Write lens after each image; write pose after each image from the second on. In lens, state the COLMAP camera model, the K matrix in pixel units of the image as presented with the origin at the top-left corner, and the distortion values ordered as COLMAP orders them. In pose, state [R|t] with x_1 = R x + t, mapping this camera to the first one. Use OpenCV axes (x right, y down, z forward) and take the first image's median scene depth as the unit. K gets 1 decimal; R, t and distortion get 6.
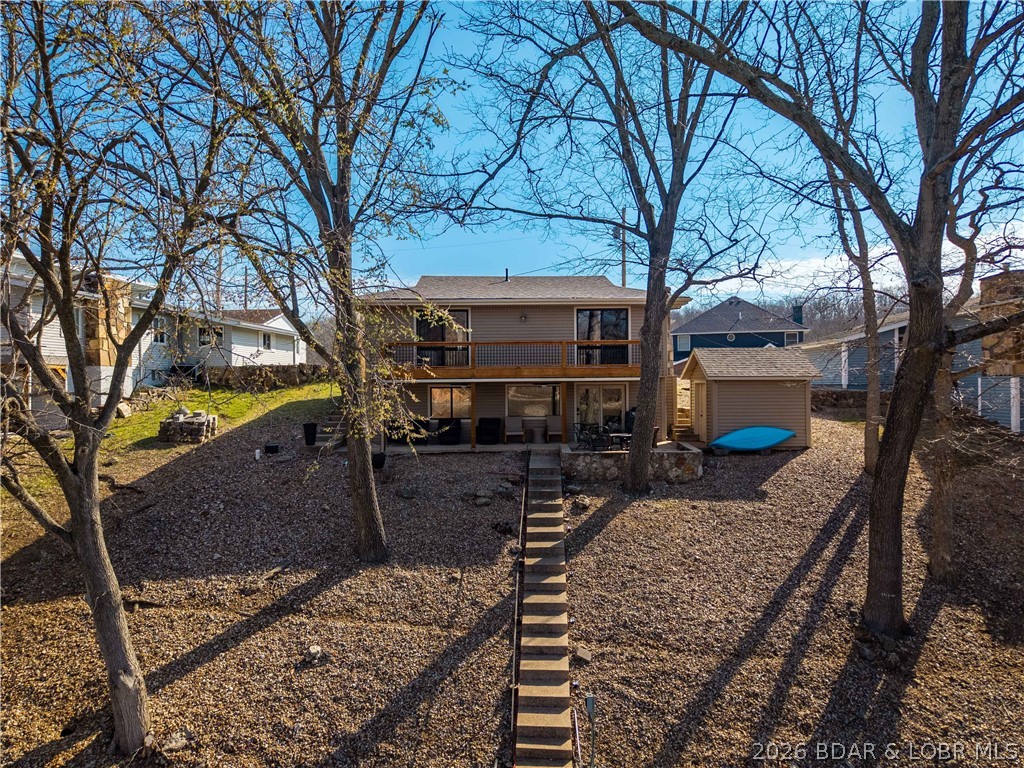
lens RADIAL K [[684.5, 0, 514.4], [0, 684.5, 390.3], [0, 0, 1]] dist [0.005470, 0.000118]
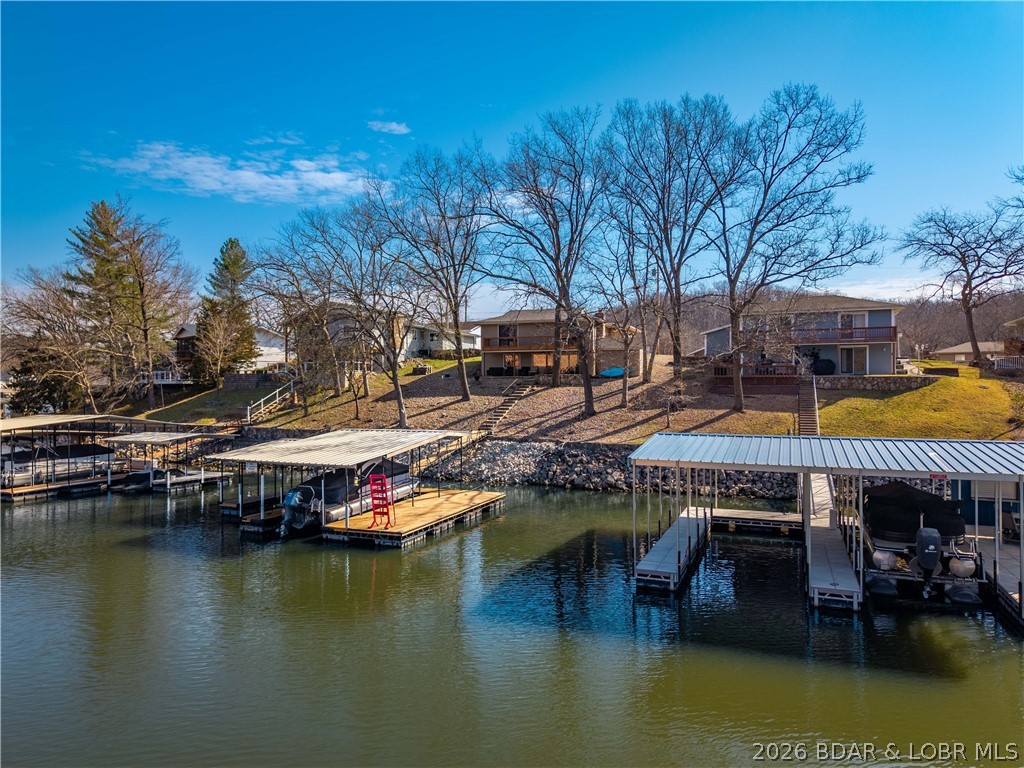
lens RADIAL K [[673.7, 0, 507.9], [0, 673.7, 386.0], [0, 0, 1]] dist [0.050816, -0.039853]
pose [[0.937624, 0.006967, -0.347580, 0.869668], [-0.009763, 0.999933, -0.006293, 0.144668], [0.347513, 0.009294, 0.937629, -1.564884]]
